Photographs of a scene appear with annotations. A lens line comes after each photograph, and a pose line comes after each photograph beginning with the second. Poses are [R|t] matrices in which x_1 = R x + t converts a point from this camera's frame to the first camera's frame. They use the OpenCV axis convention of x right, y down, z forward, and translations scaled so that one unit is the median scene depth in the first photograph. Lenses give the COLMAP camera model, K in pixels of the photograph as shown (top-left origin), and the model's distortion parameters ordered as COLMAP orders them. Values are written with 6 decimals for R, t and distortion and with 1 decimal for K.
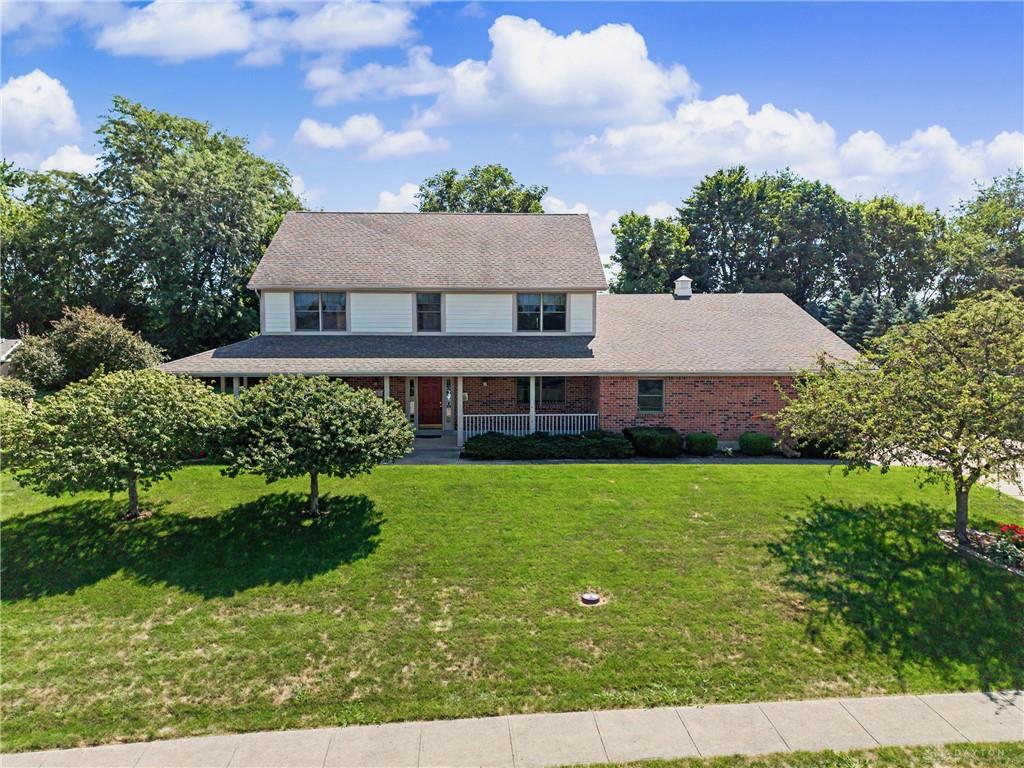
lens RADIAL K [[683.4, 0, 510.6], [0, 683.4, 385.0], [0, 0, 1]] dist [0.015382, -0.015222]
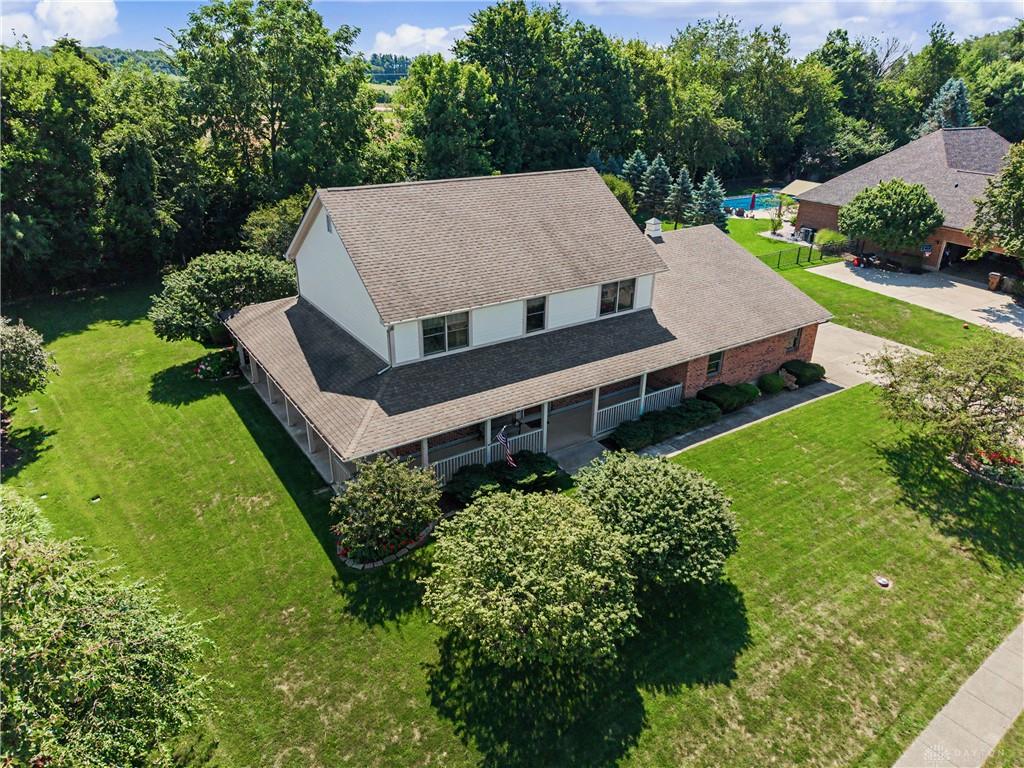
lens RADIAL K [[683.4, 0, 511.8], [0, 683.4, 384.3], [0, 0, 1]] dist [0.015382, -0.015222]
pose [[0.846594, -0.214339, 0.487174, -1.144728], [0.032646, 0.934516, 0.354422, -0.632550], [-0.531238, -0.284147, 0.798152, 0.269778]]
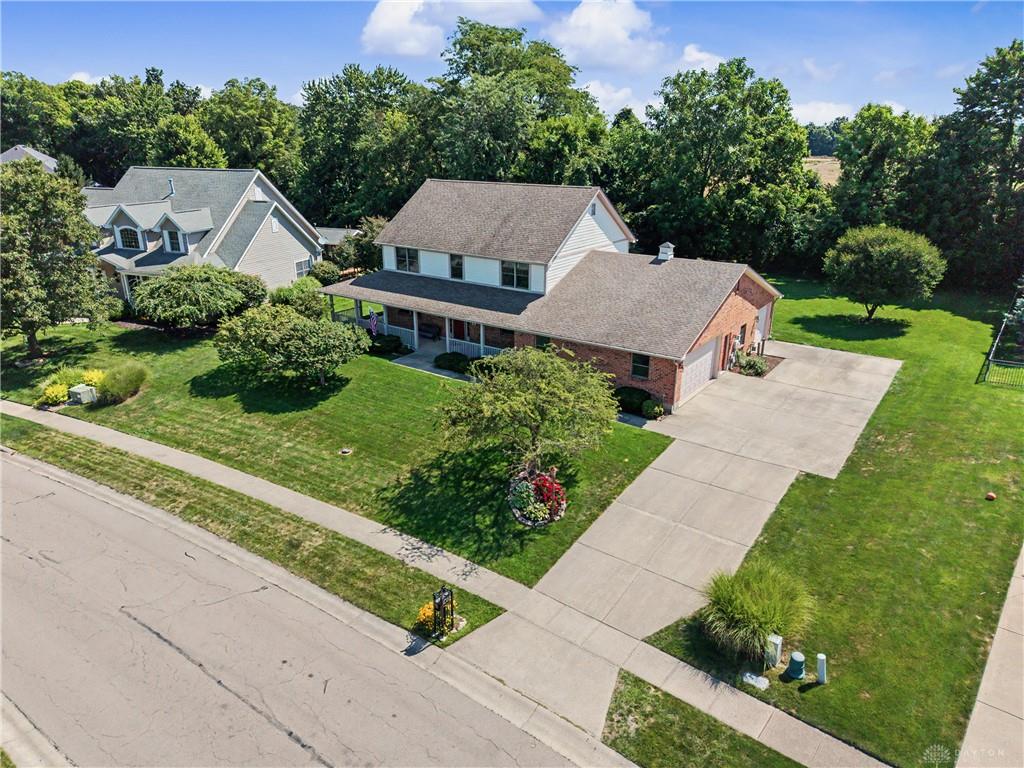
lens RADIAL K [[683.4, 0, 510.0], [0, 683.4, 382.2], [0, 0, 1]] dist [0.015382, -0.015222]
pose [[0.793897, 0.204906, -0.572487, 1.578933], [-0.048894, 0.959973, 0.275792, -0.490734], [0.606084, -0.190959, 0.772138, -0.330581]]
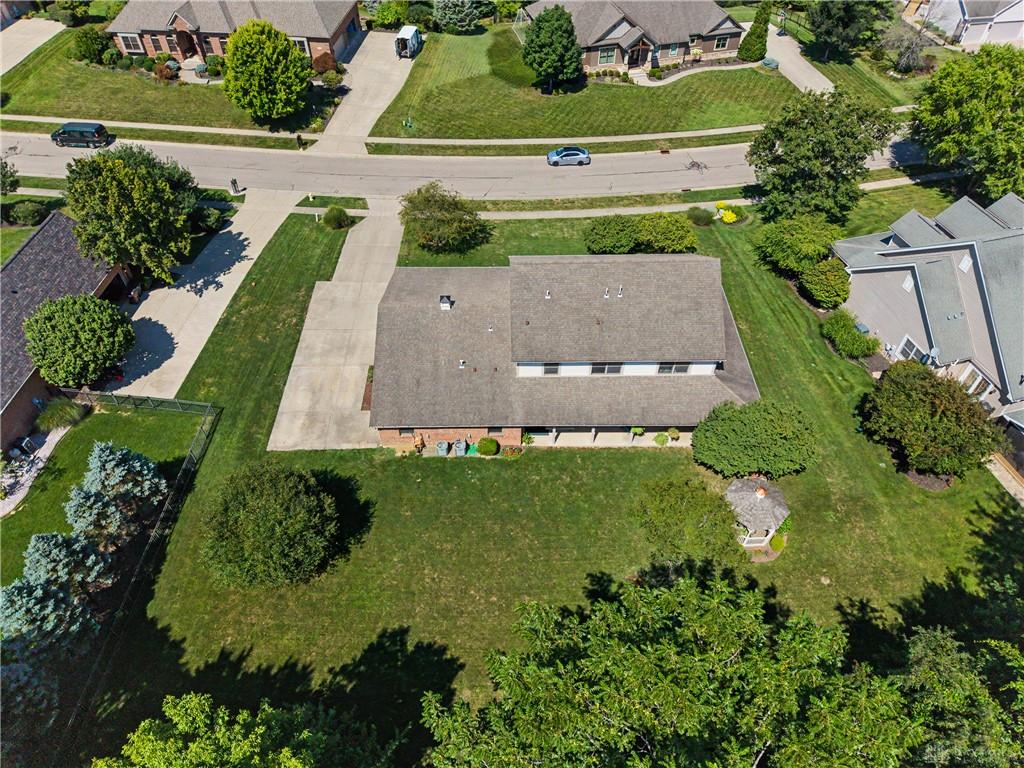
lens RADIAL K [[683.4, 0, 512.0], [0, 683.4, 382.7], [0, 0, 1]] dist [0.015382, -0.015222]
pose [[-0.999842, -0.013011, 0.012111, 0.178801], [0.001428, 0.620316, 0.784351, -2.407792], [-0.017718, 0.784244, -0.620200, 4.138798]]
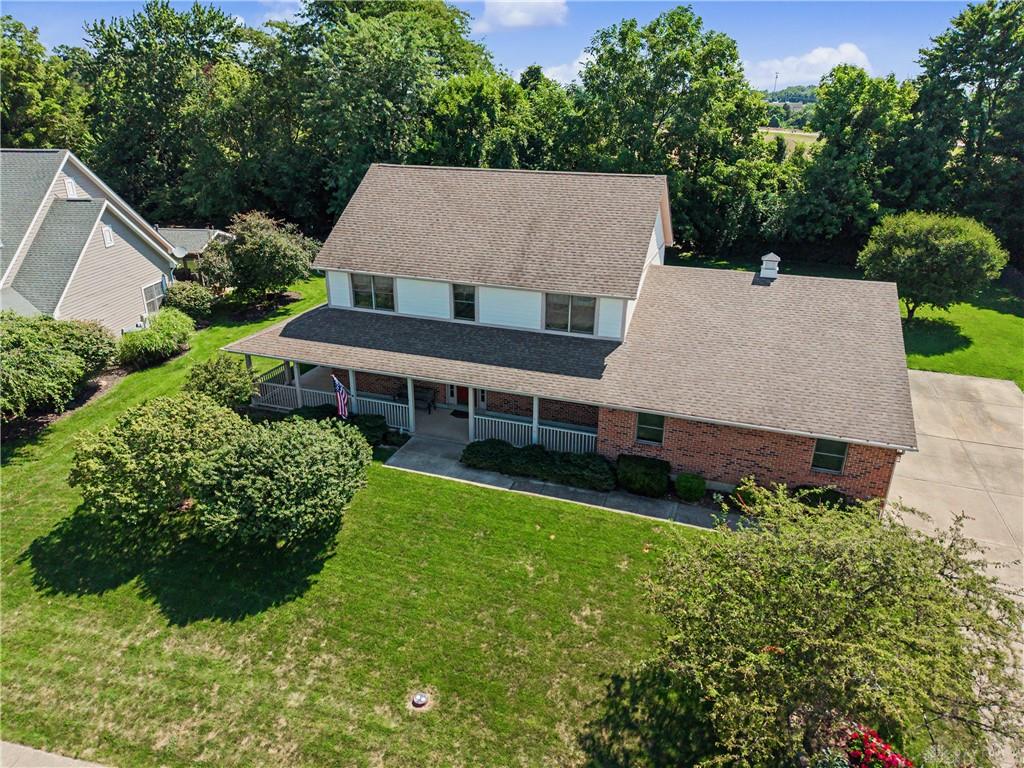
lens RADIAL K [[683.4, 0, 510.0], [0, 683.4, 383.1], [0, 0, 1]] dist [0.015382, -0.015222]
pose [[0.932583, 0.143233, -0.331320, 0.513786], [-0.035456, 0.949810, 0.310812, -0.528224], [0.359210, -0.278110, 0.890855, 0.118200]]
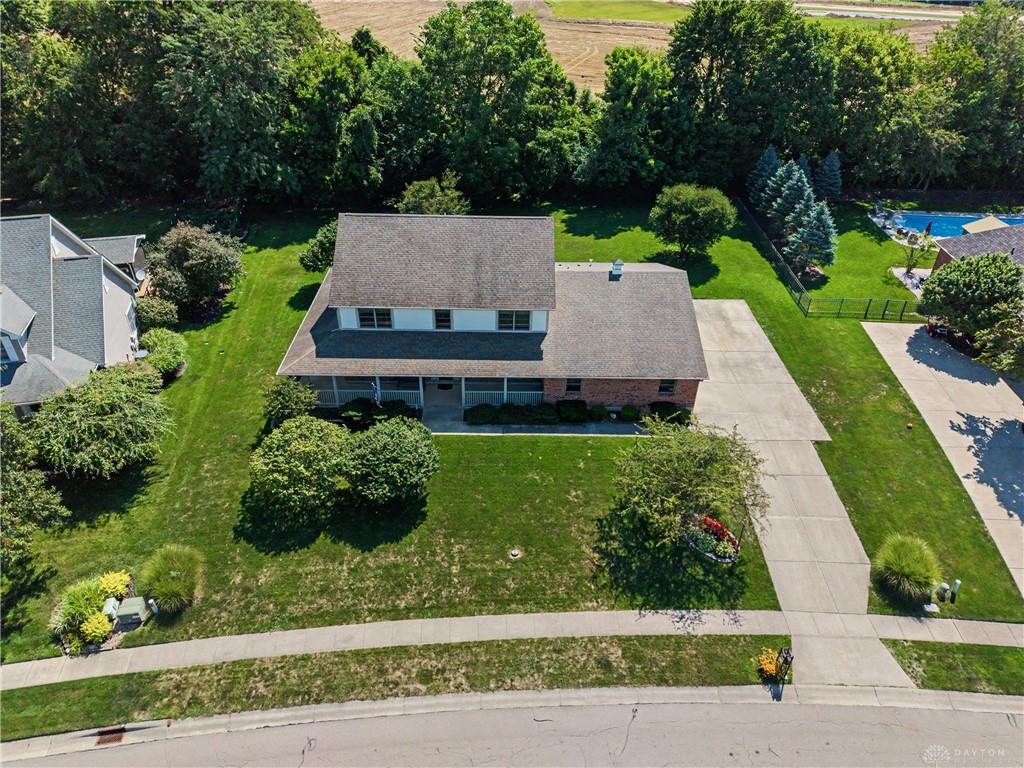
lens RADIAL K [[683.4, 0, 510.5], [0, 683.4, 381.8], [0, 0, 1]] dist [0.015382, -0.015222]
pose [[0.999629, 0.025669, -0.009150, 0.094597], [-0.017919, 0.872106, 0.488990, -1.274984], [0.020532, -0.488644, 0.872242, -0.763507]]
